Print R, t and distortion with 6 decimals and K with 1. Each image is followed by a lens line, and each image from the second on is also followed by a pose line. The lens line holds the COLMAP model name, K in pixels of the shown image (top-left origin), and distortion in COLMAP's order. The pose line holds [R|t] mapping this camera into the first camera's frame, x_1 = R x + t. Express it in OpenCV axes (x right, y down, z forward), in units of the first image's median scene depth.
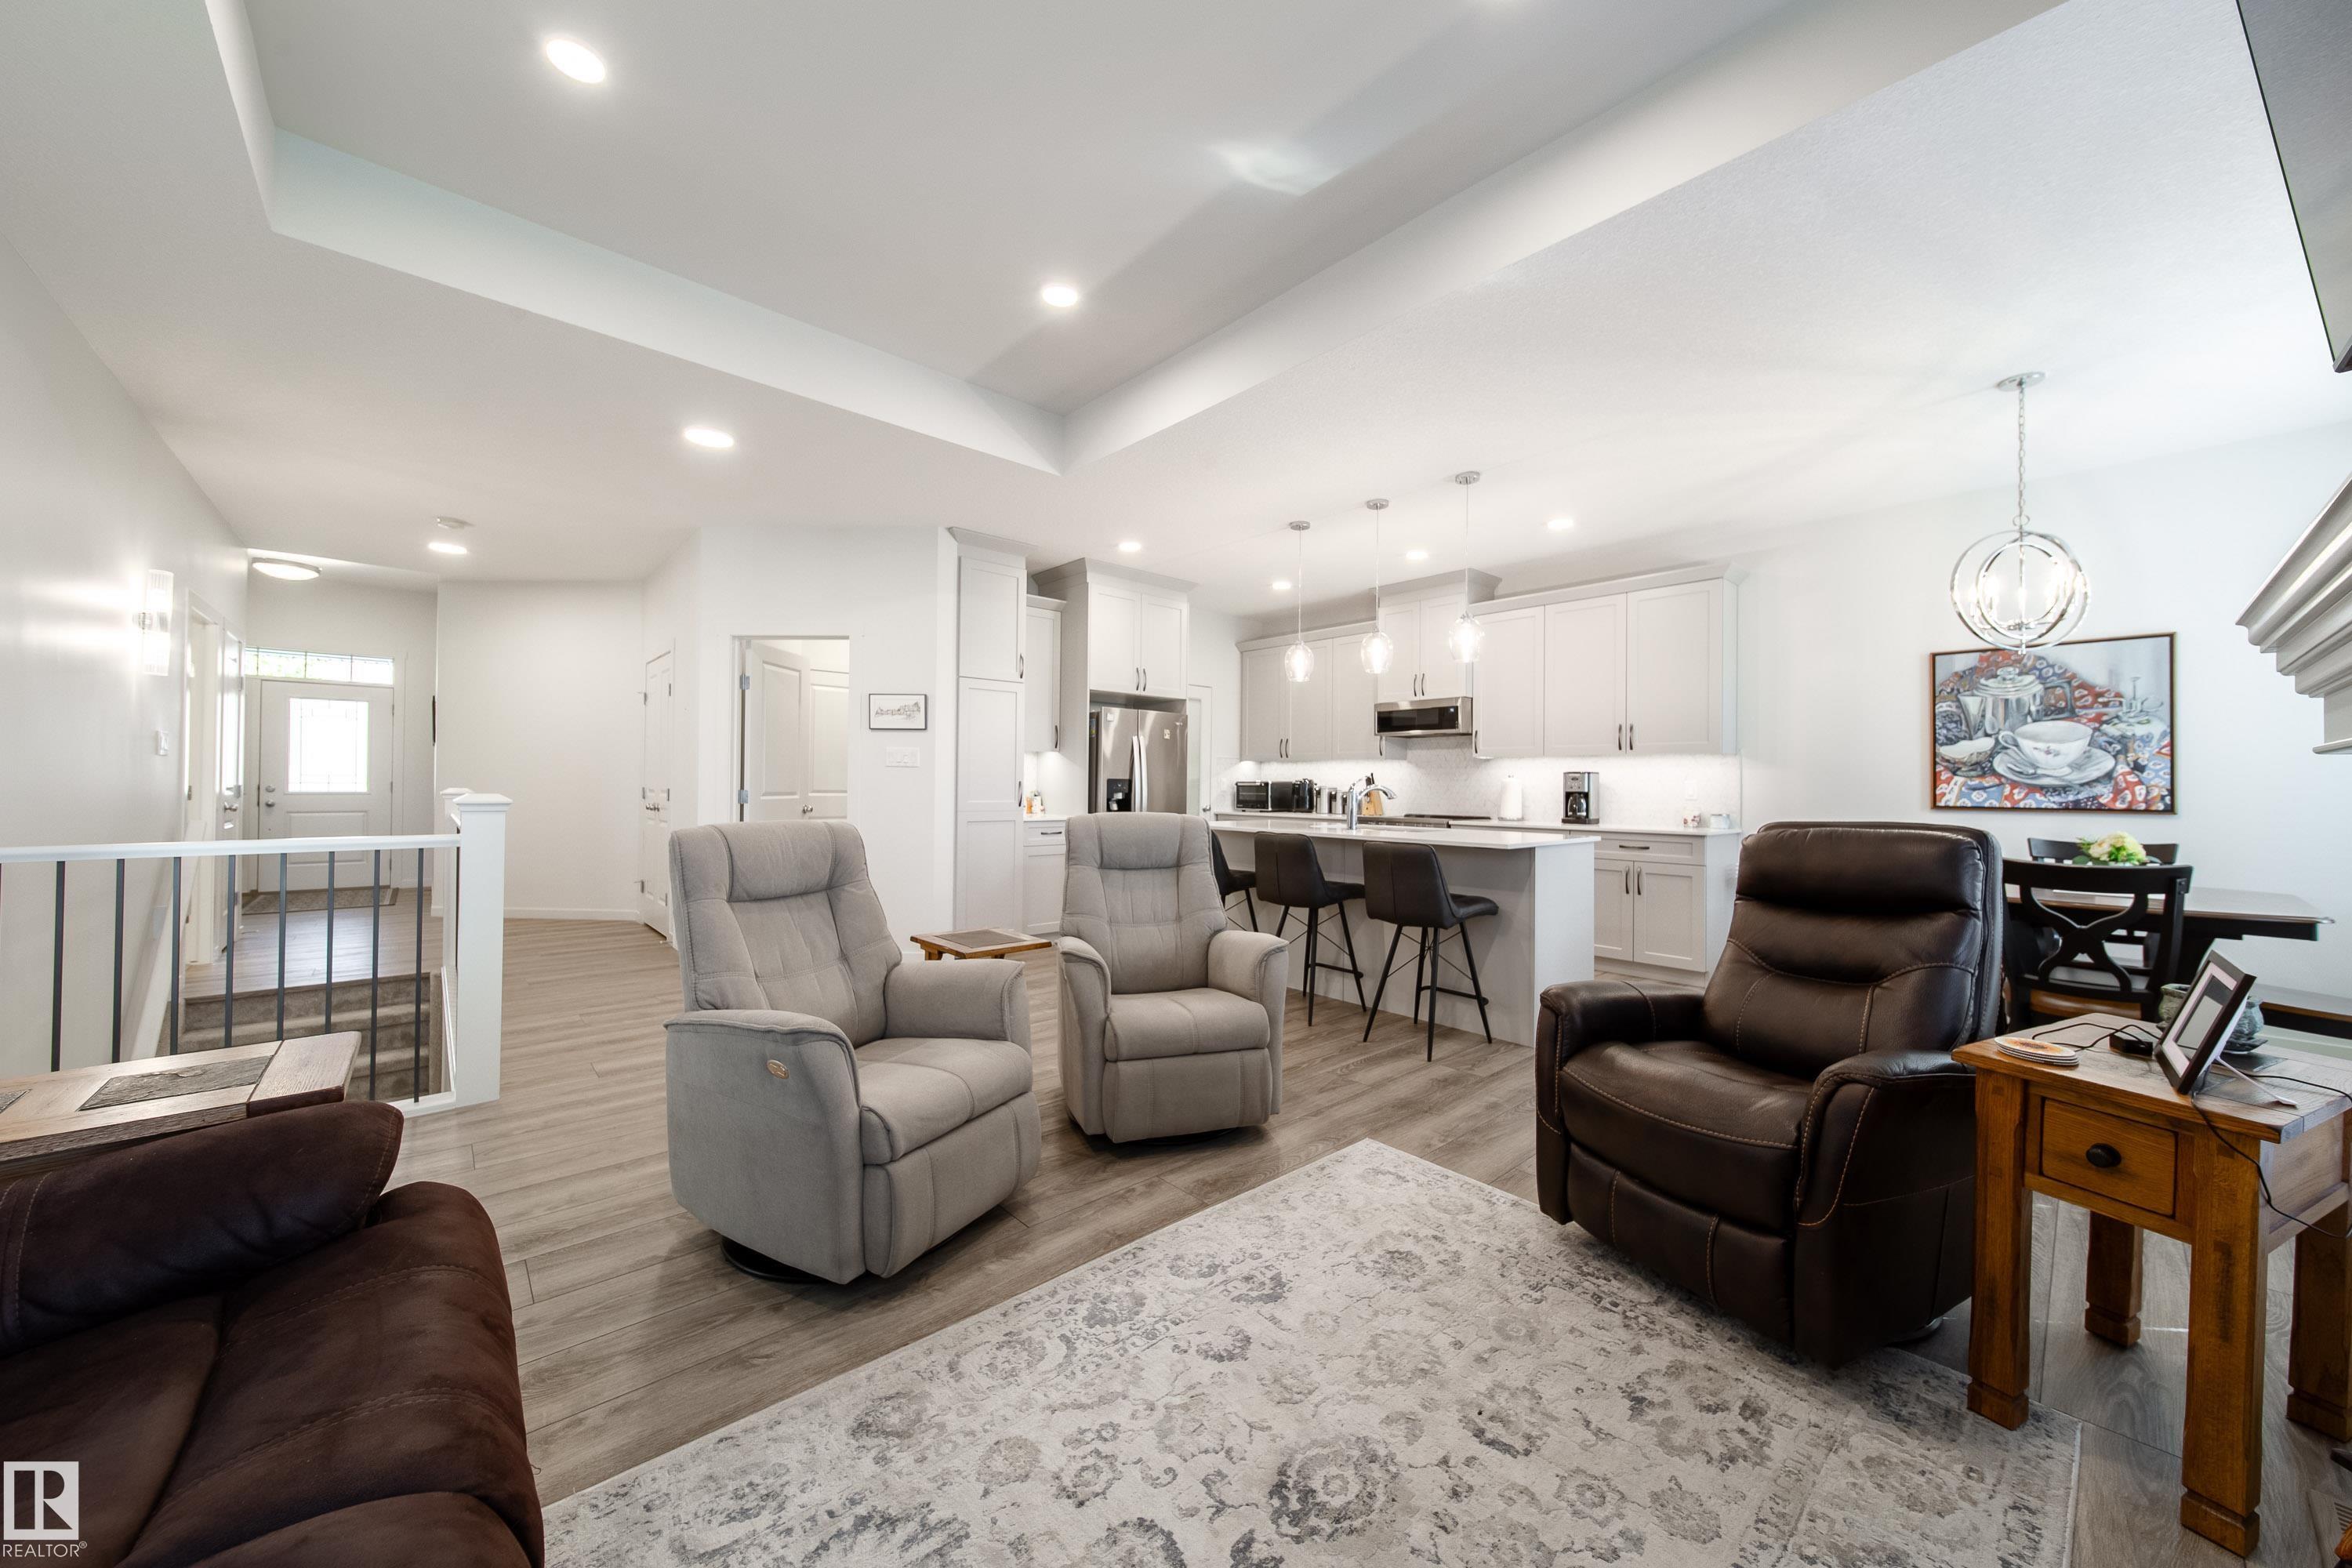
lens RADIAL K [[828.7, 0, 1187.8], [0, 828.7, 771.6], [0, 0, 1]] dist [0.002424, -0.001583]
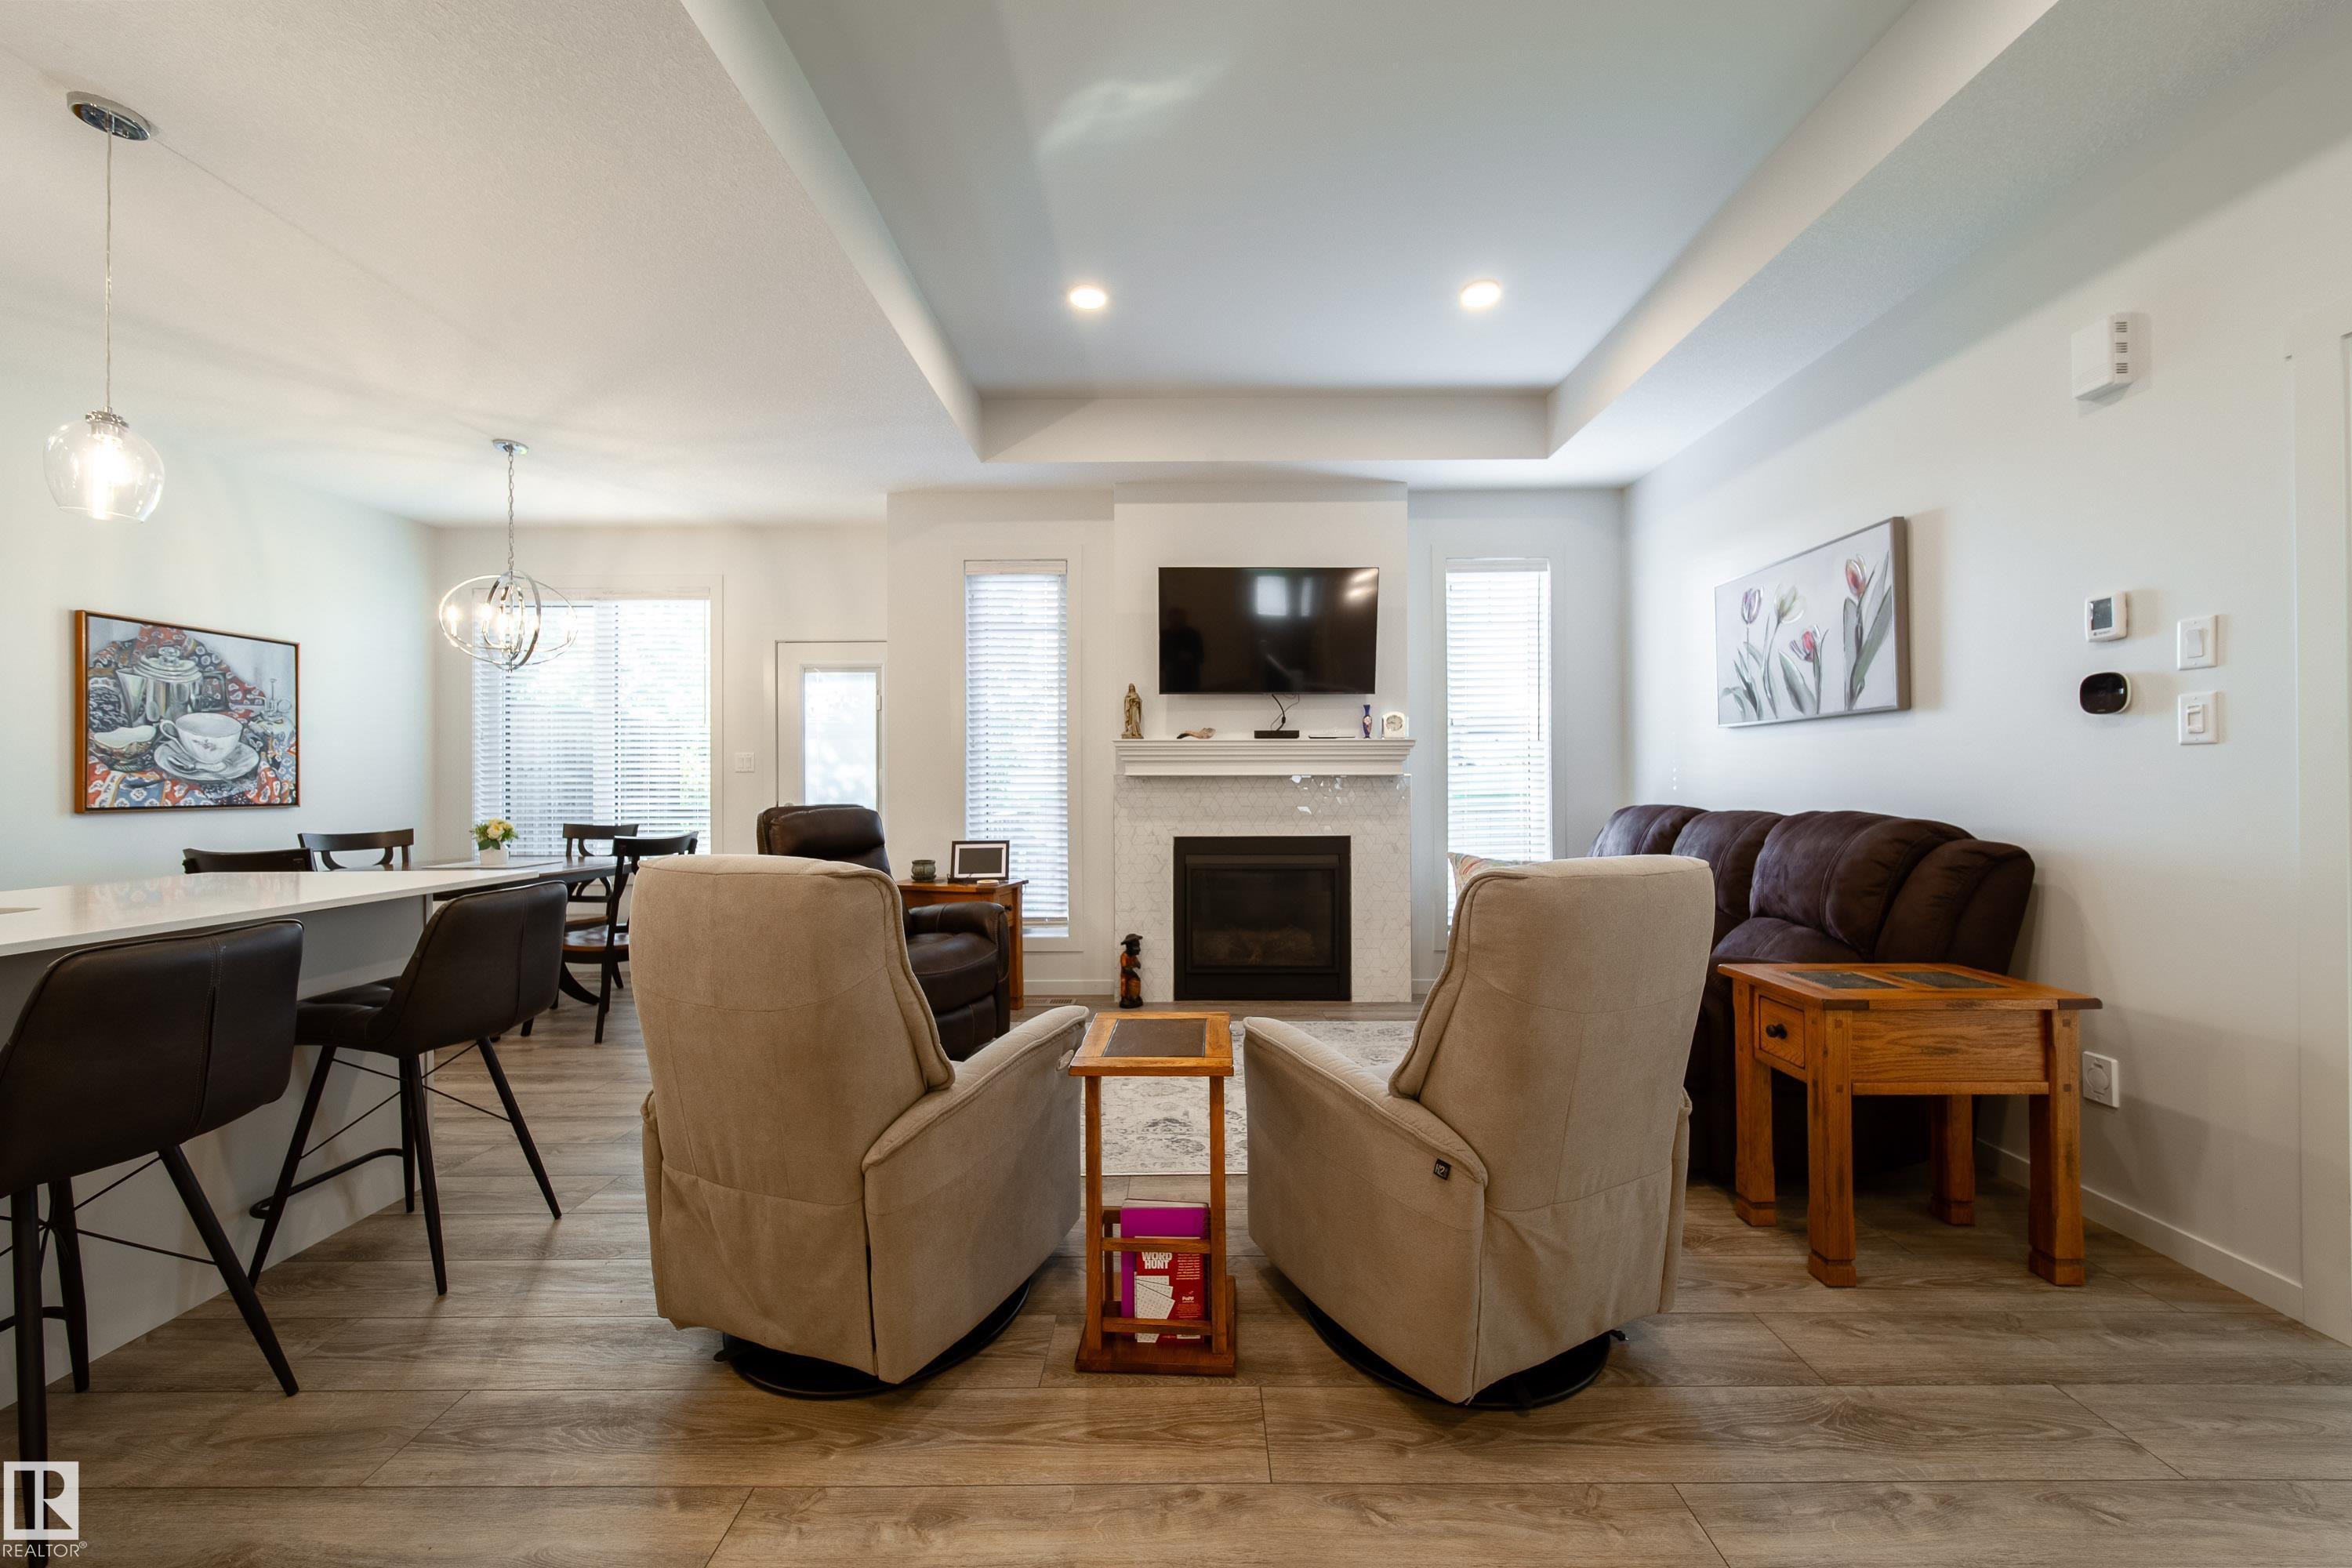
lens RADIAL K [[828.7, 0, 1188.6], [0, 828.7, 780.5], [0, 0, 1]] dist [0.002424, -0.001583]
pose [[-0.741214, -0.006323, 0.671239, -0.402597], [-0.013487, 0.999894, -0.005474, 0.005651], [-0.671134, -0.013110, -0.741220, 0.902752]]
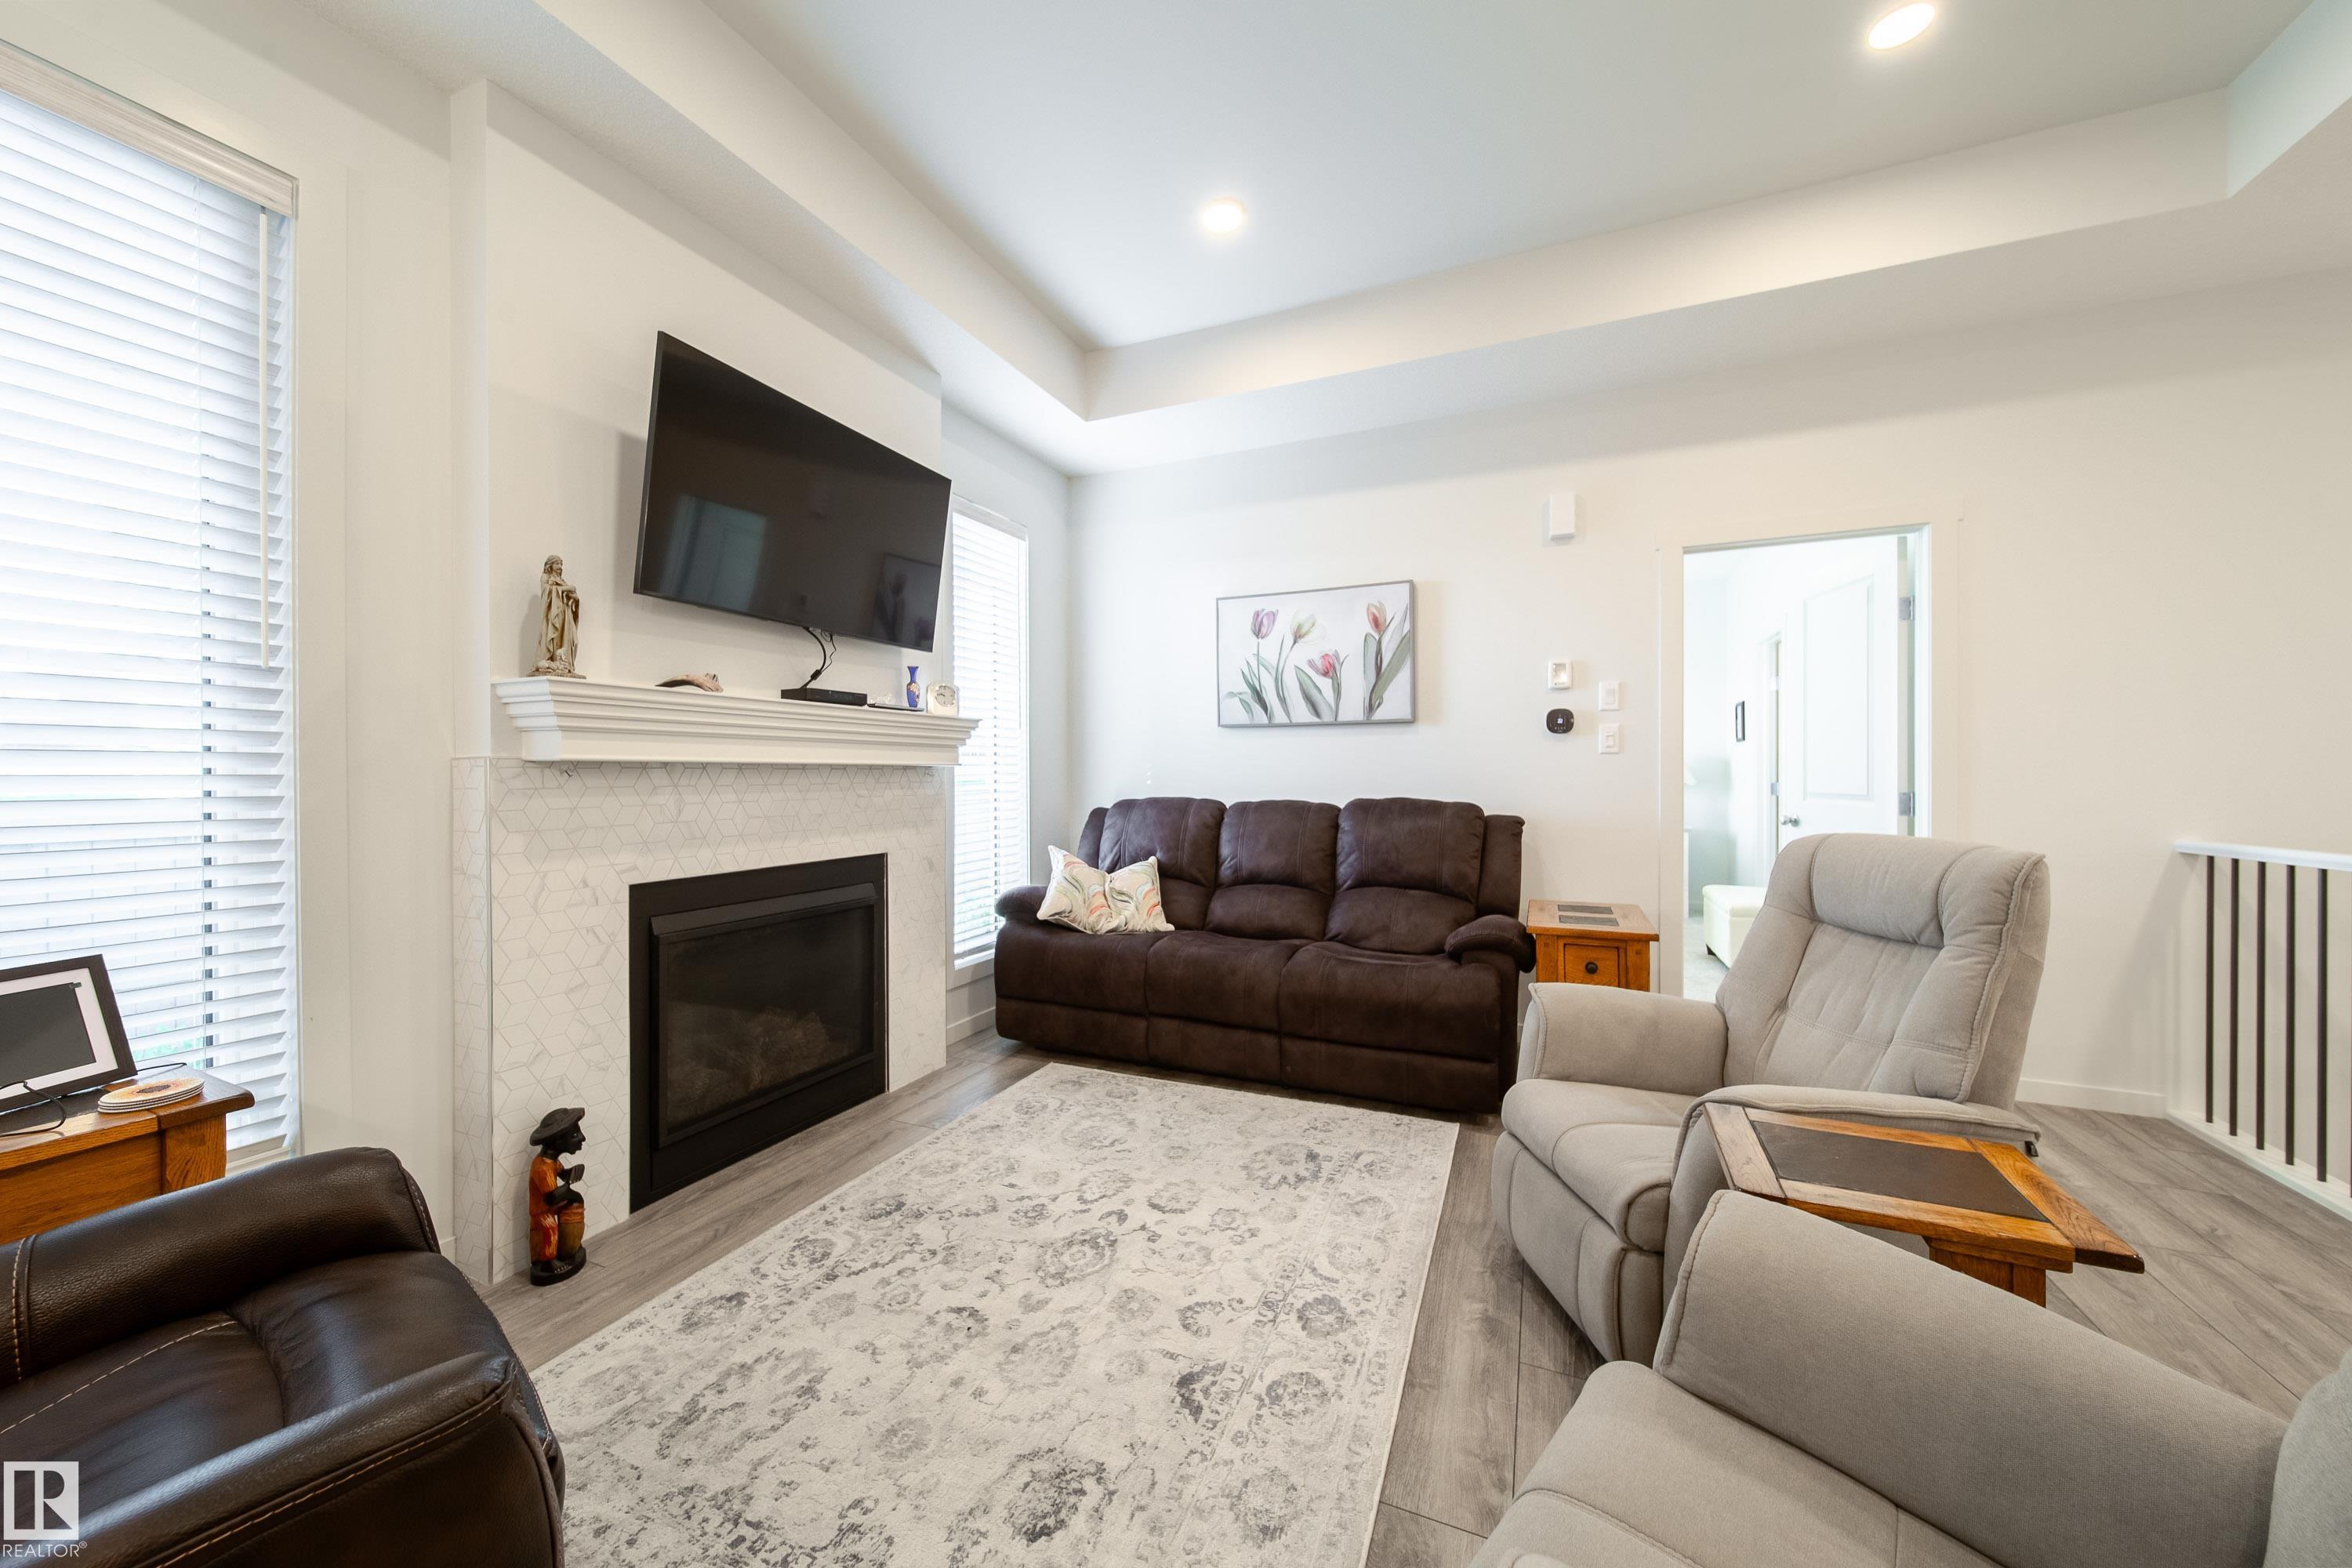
lens RADIAL K [[828.7, 0, 1179.9], [0, 828.7, 784.1], [0, 0, 1]] dist [0.002424, -0.001583]
pose [[-0.911367, -0.003483, -0.411580, 0.195731], [-0.001758, 0.999988, -0.004571, 0.009774], [0.411591, -0.003443, -0.911362, 0.757024]]
